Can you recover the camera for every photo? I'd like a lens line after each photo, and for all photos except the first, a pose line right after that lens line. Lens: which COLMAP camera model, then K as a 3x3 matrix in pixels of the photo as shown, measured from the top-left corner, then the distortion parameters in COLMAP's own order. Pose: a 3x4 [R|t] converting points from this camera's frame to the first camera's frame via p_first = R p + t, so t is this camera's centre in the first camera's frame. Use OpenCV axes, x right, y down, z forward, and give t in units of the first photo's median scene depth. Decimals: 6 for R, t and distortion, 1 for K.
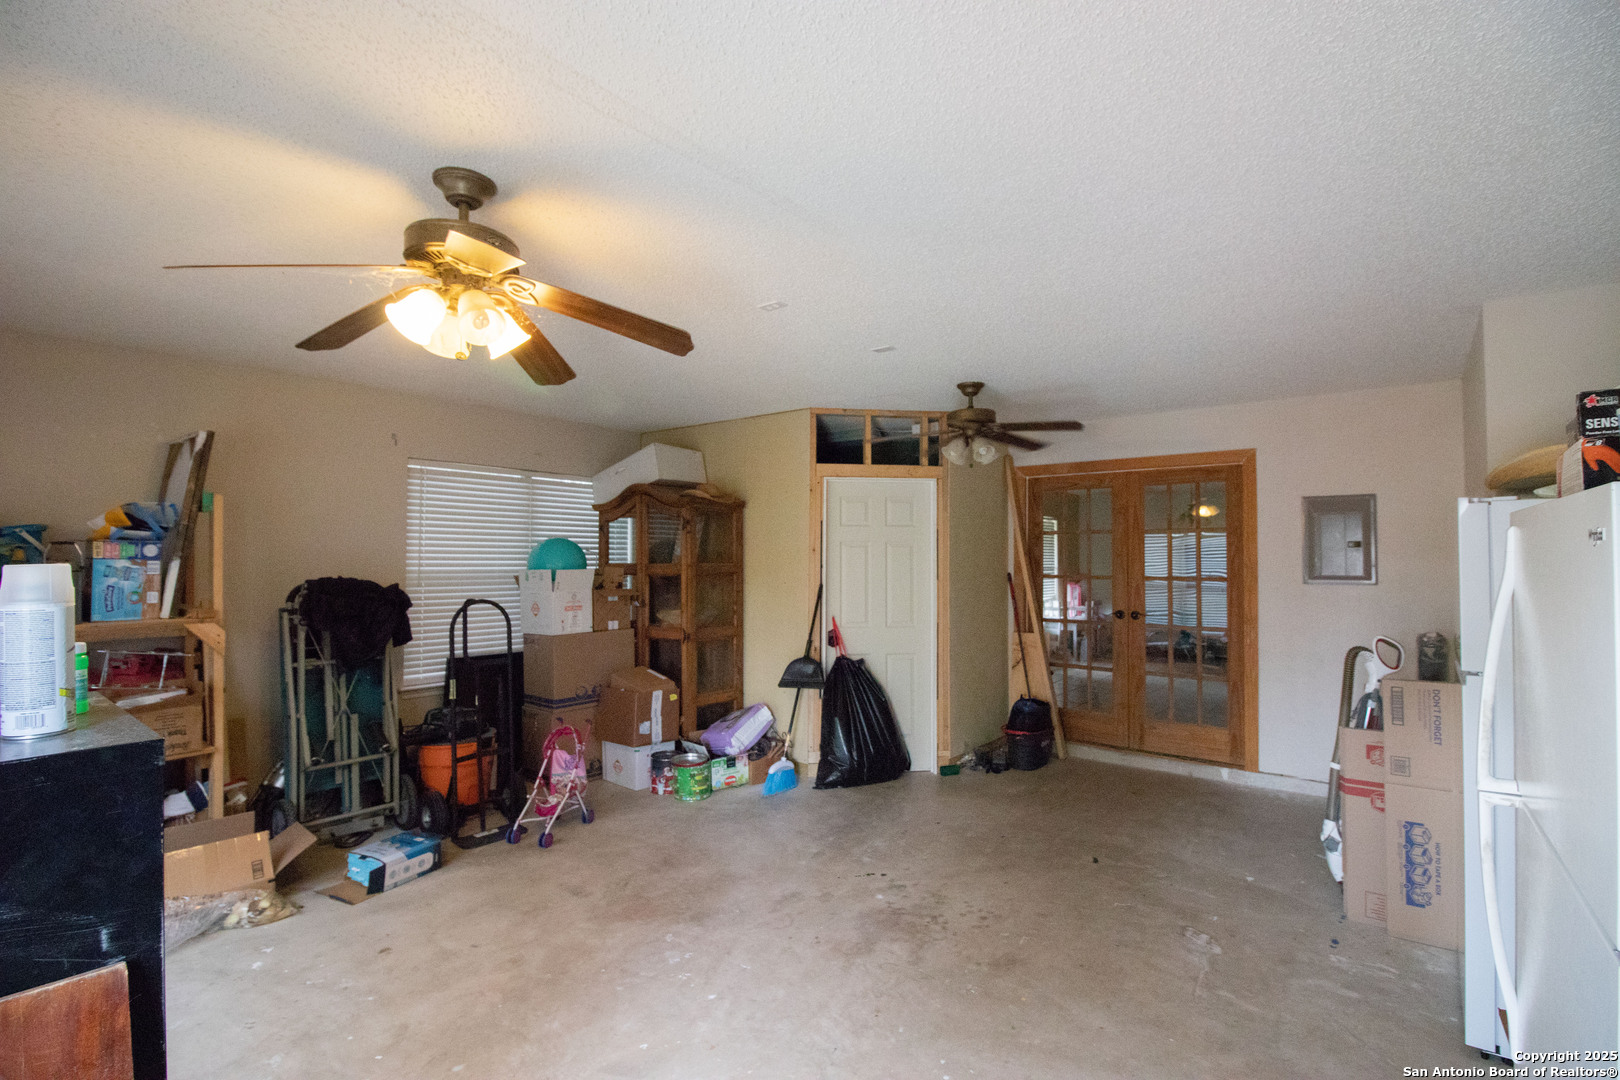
lens RADIAL K [[744.3, 0, 817.2], [0, 744.3, 538.9], [0, 0, 1]] dist [0.001313, -0.000370]
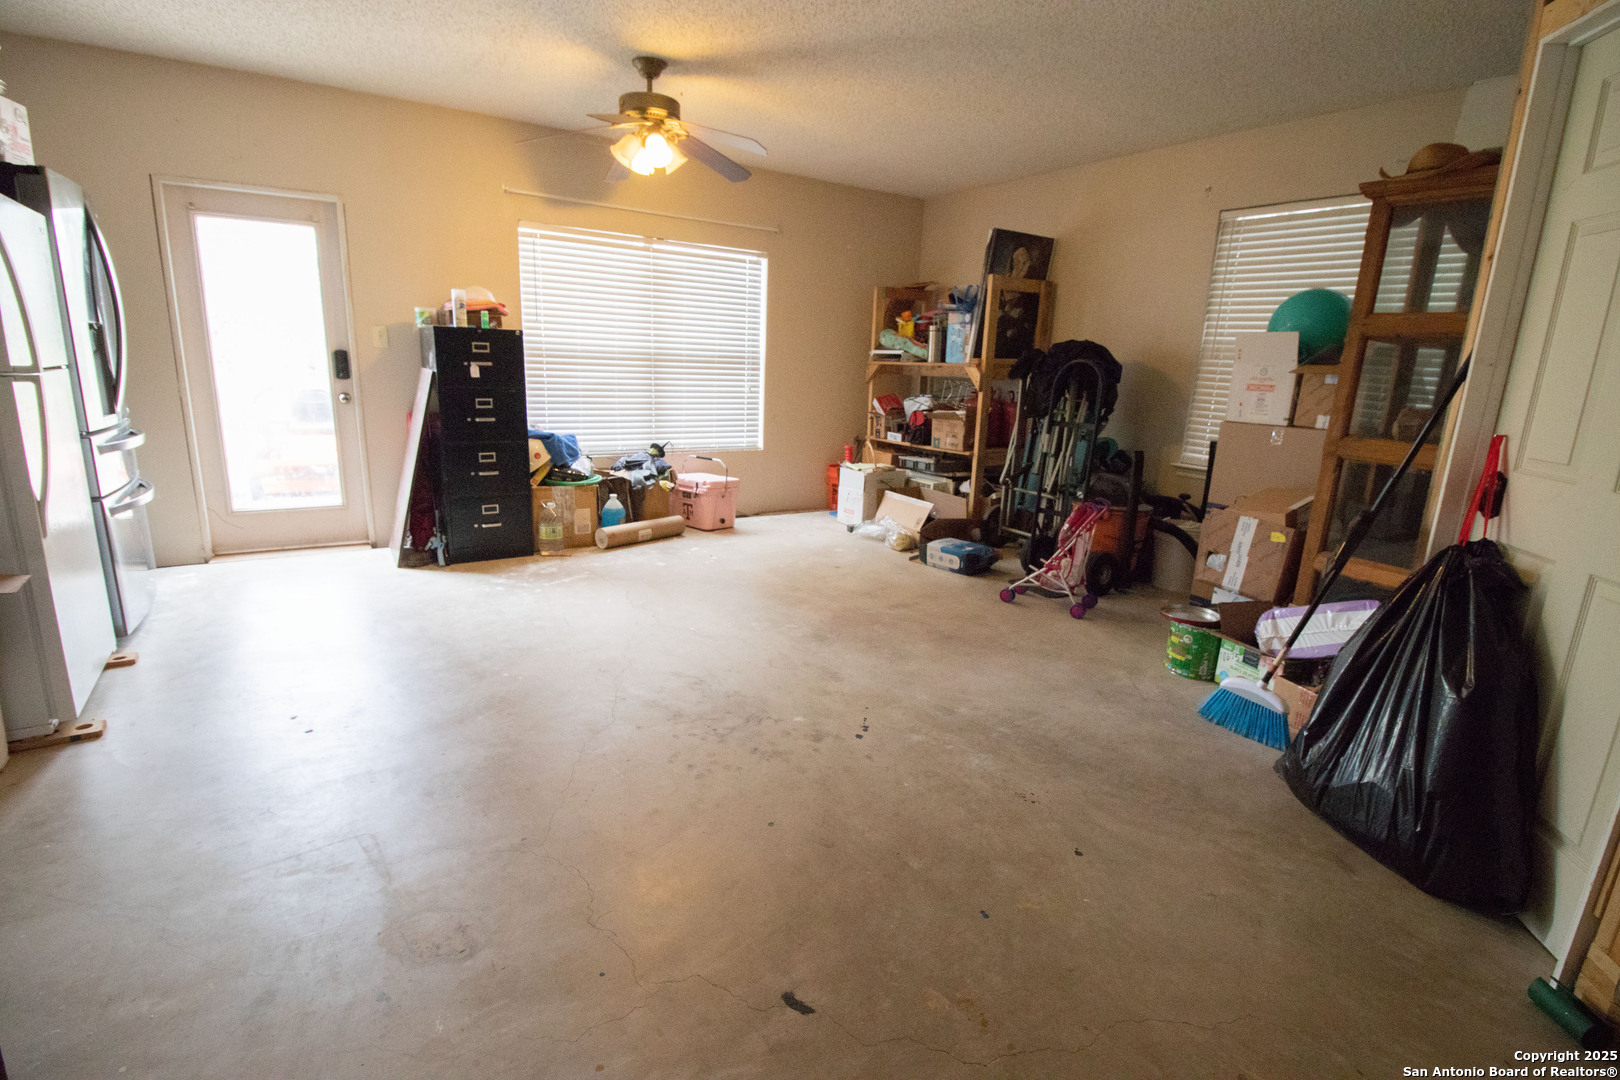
lens RADIAL K [[744.3, 0, 817.2], [0, 744.3, 538.9], [0, 0, 1]] dist [0.001313, -0.000370]
pose [[-0.310854, 0.209410, -0.927101, 0.664400], [-0.022095, 0.973571, 0.227315, 0.106505], [0.950201, 0.091146, -0.298012, 1.081334]]
